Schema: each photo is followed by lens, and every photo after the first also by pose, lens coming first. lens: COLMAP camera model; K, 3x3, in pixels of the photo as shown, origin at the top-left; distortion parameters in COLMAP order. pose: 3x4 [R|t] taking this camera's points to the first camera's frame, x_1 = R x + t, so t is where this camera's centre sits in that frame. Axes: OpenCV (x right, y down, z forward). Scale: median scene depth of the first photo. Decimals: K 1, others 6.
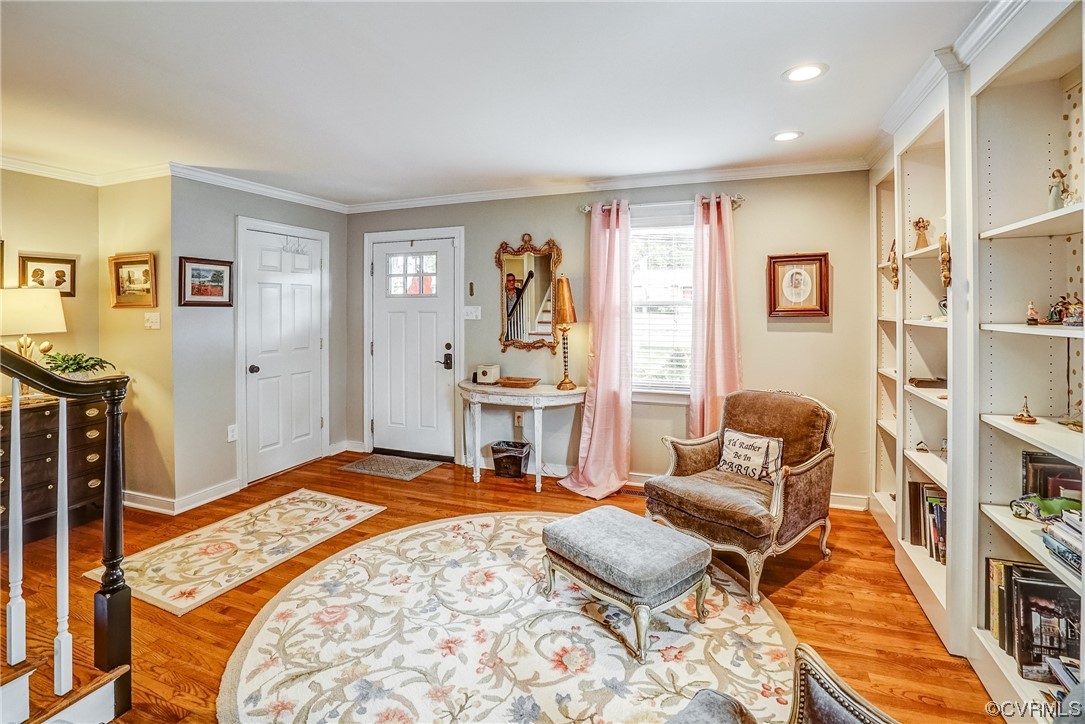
lens RADIAL K [[535.7, 0, 525.2], [0, 535.7, 309.5], [0, 0, 1]] dist [-0.032119, 0.003907]
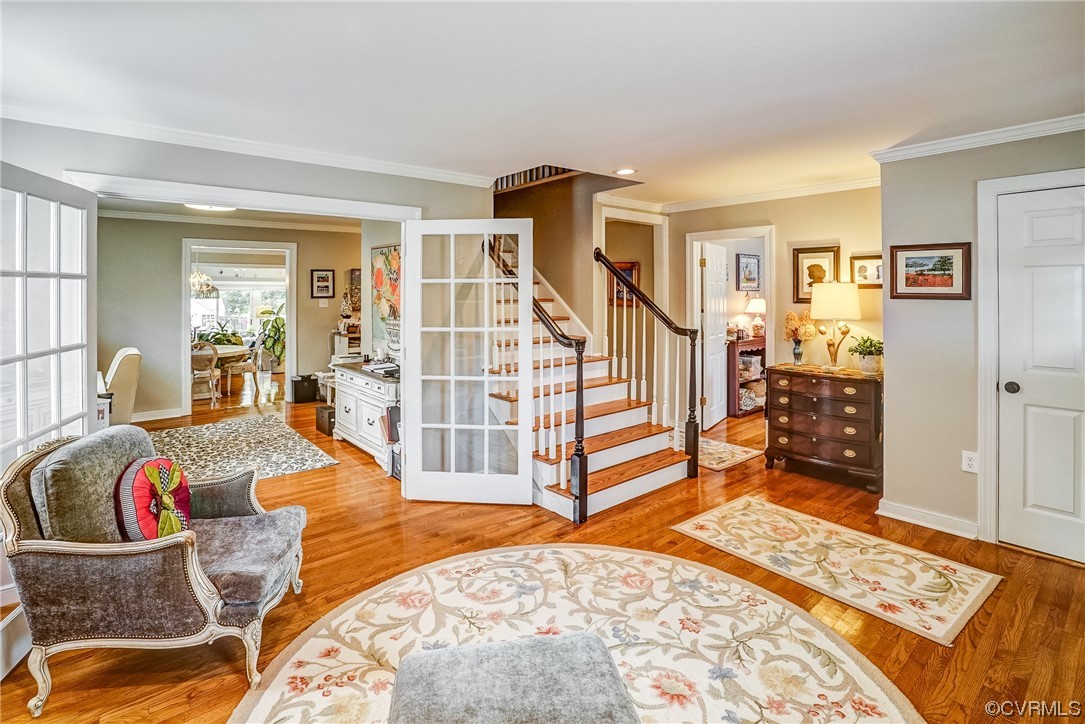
lens RADIAL K [[535.7, 0, 539.8], [0, 535.7, 293.3], [0, 0, 1]] dist [-0.032119, 0.003907]
pose [[-0.470564, 0.006971, -0.882338, 0.507726], [-0.000661, 0.999966, 0.008253, -0.025054], [0.882366, 0.004467, -0.470543, 0.961363]]
